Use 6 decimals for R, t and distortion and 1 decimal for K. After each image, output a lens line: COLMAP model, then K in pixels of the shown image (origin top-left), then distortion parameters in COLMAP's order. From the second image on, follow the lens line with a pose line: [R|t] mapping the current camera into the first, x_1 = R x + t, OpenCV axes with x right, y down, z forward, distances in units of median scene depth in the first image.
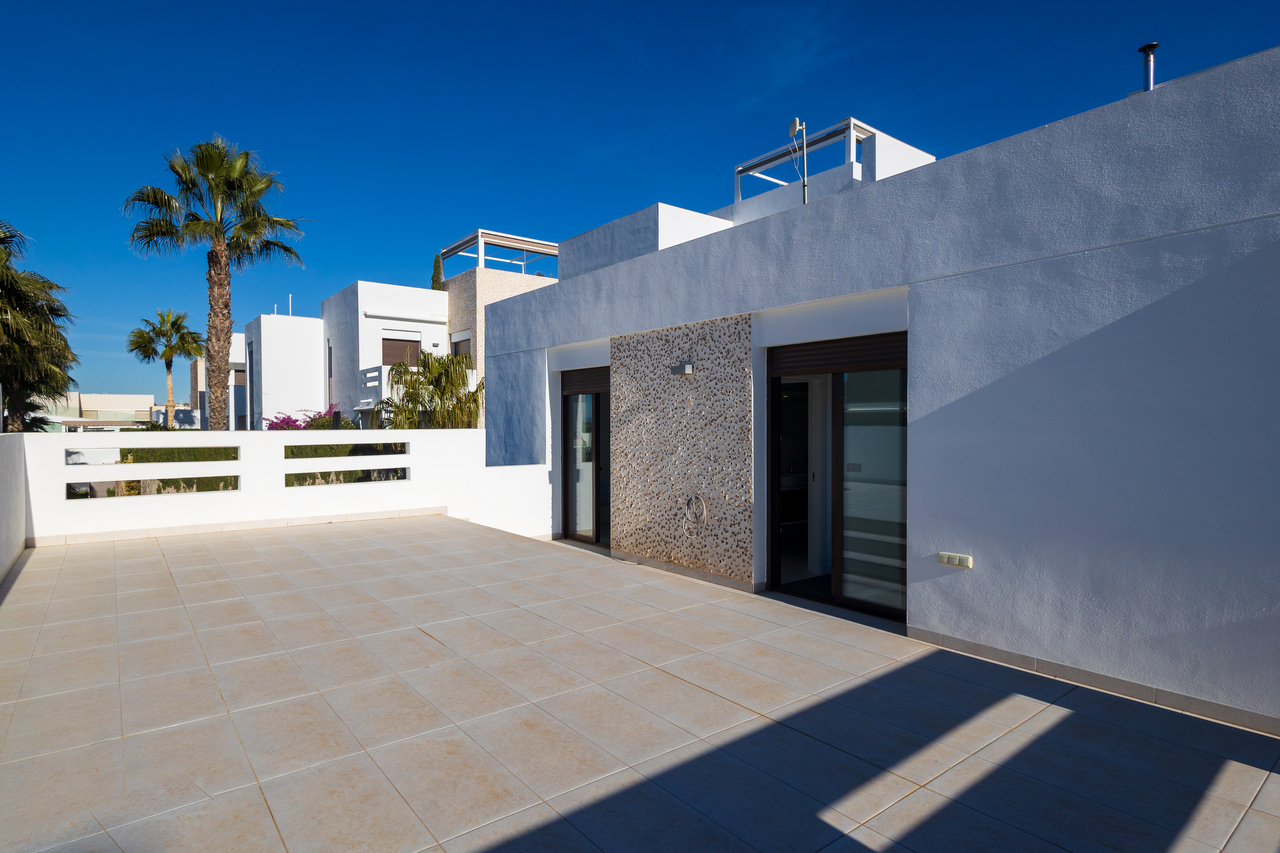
lens RADIAL K [[666.9, 0, 605.6], [0, 666.9, 434.9], [0, 0, 1]] dist [0.000328, 0.000273]
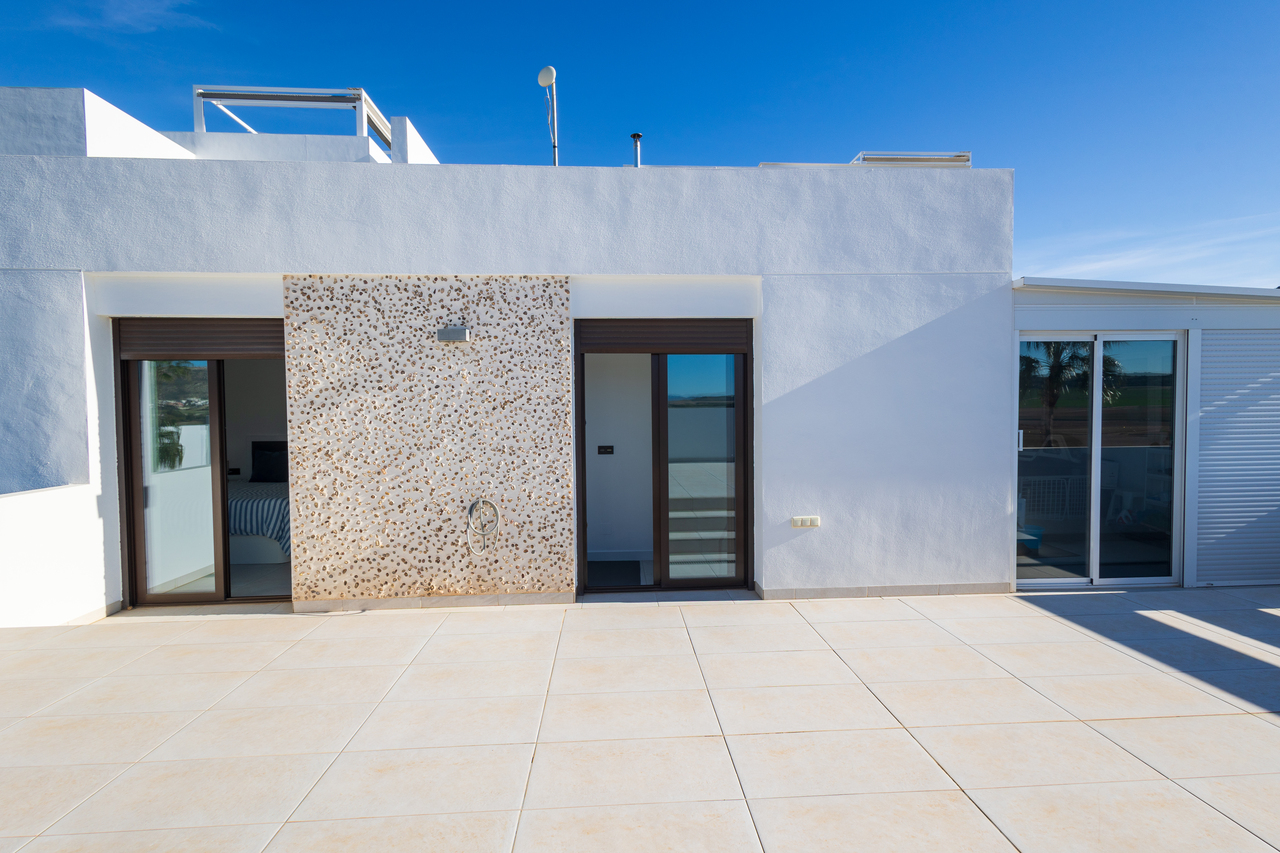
lens RADIAL K [[592.0, 0, 646.5], [0, 592.0, 427.0], [0, 0, 1]] dist [0.009820, -0.000825]
pose [[0.546156, -0.032809, 0.837041, -0.328672], [0.022523, 0.999447, 0.024479, -0.005804], [-0.837381, 0.005483, 0.546593, 0.454068]]
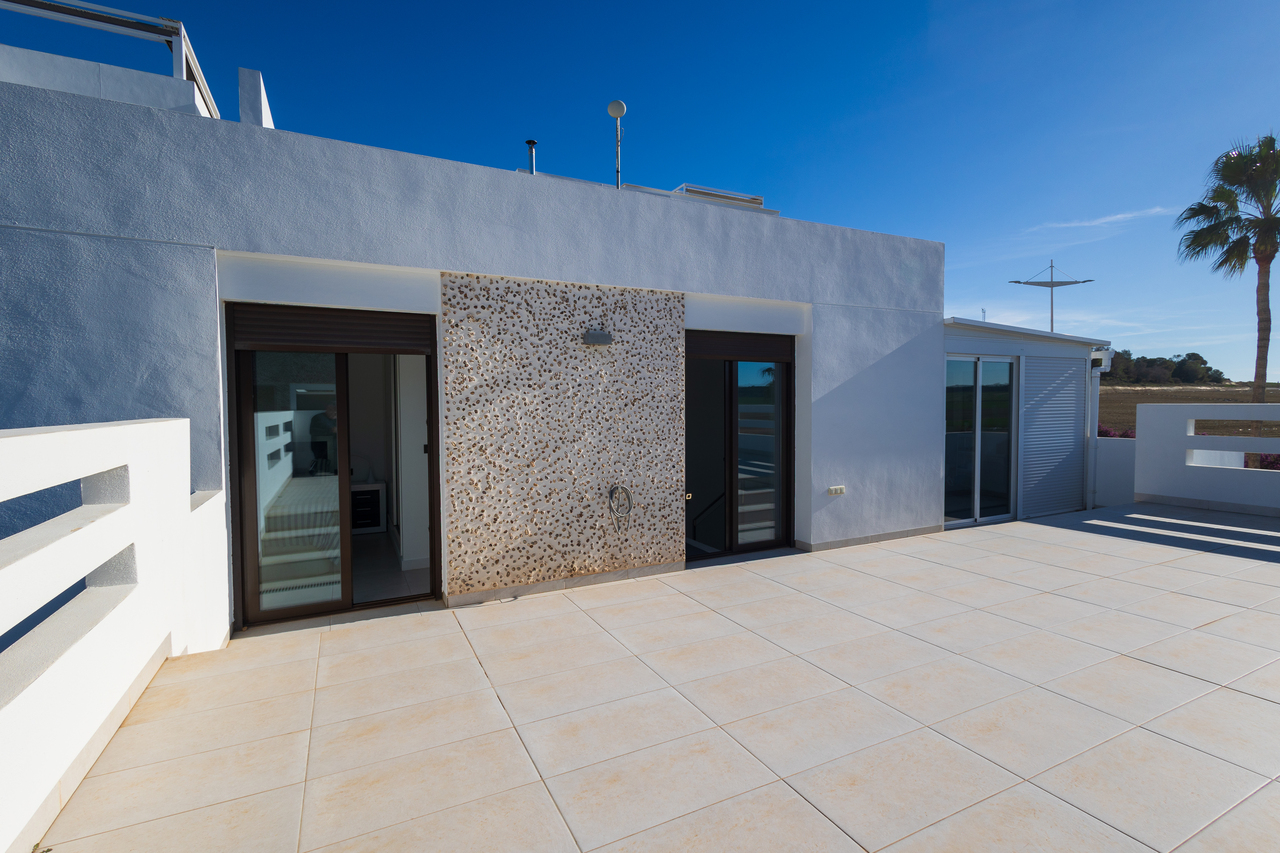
lens RADIAL K [[589.1, 0, 642.2], [0, 589.1, 427.1], [0, 0, 1]] dist [0.006541, 0.000735]
pose [[0.170844, -0.038214, 0.984557, -0.605637], [0.024340, 0.999106, 0.034555, -0.011683], [-0.984997, 0.018061, 0.171622, 0.820212]]
